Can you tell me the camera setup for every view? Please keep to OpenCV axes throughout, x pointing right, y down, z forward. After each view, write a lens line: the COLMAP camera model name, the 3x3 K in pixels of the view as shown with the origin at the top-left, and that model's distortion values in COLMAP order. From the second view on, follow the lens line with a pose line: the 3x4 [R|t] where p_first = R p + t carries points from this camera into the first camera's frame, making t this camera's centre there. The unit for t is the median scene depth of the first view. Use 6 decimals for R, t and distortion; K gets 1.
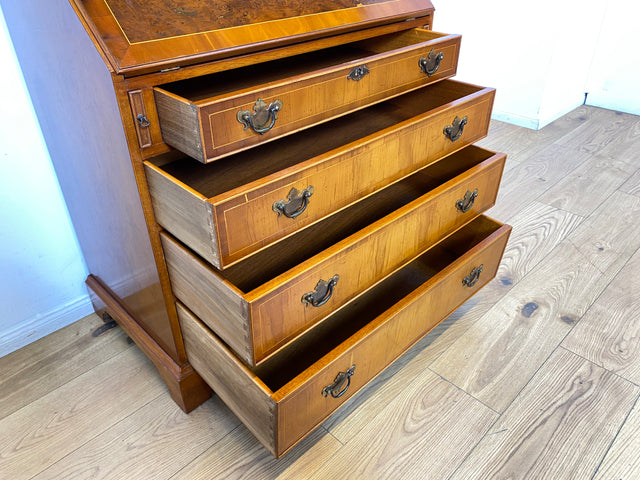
lens RADIAL K [[488.2, 0, 318.7], [0, 488.2, 236.4], [0, 0, 1]] dist [0.035459, -0.041837]
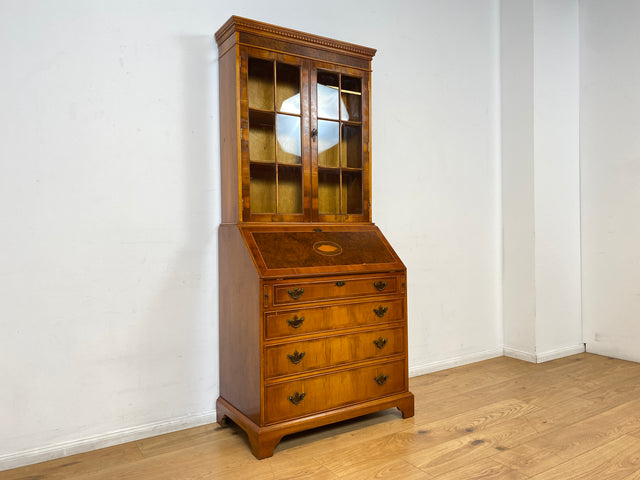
lens RADIAL K [[488.2, 0, 318.7], [0, 488.2, 236.4], [0, 0, 1]] dist [0.035459, -0.041837]
pose [[0.977770, 0.003640, -0.209648, 0.269835], [-0.114332, 0.847387, -0.518520, 0.476230], [0.175765, 0.530963, 0.828966, -0.753327]]
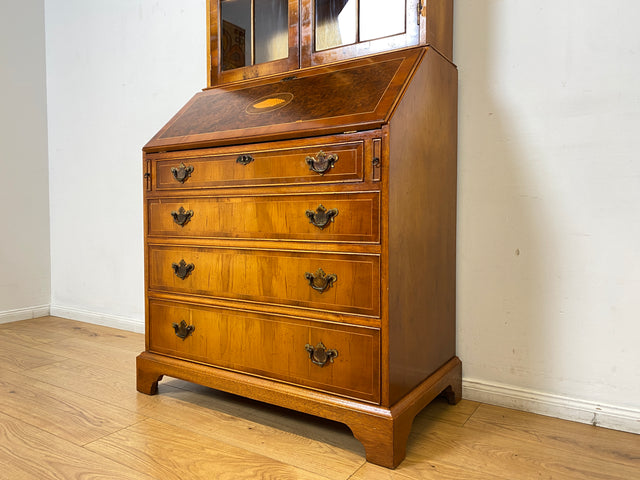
lens RADIAL K [[485.5, 0, 314.3], [0, 485.5, 237.4], [0, 0, 1]] dist [0.035025, -0.032862]
pose [[0.217050, 0.056430, -0.974528, 0.949030], [-0.528495, 0.846151, -0.068712, -0.142007], [0.820721, 0.529947, 0.213480, 0.729328]]
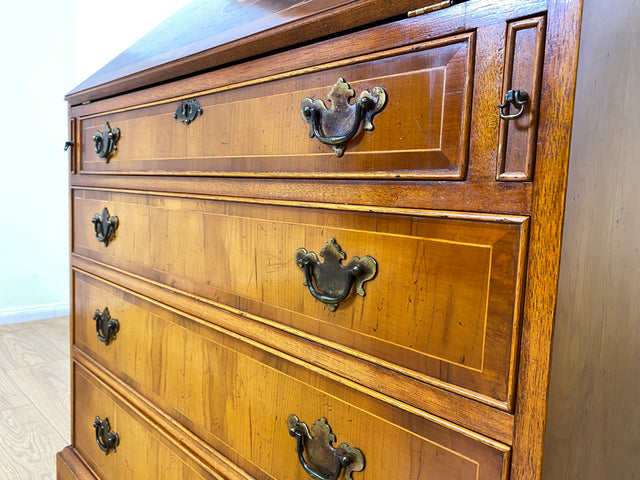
lens RADIAL K [[488.2, 0, 318.7], [0, 488.2, 236.4], [0, 0, 1]] dist [0.035459, -0.041837]
pose [[-0.005804, 0.111967, -0.993695, 0.409492], [-0.571061, 0.815368, 0.095209, -0.279680], [0.820887, 0.568013, 0.059207, 0.864597]]
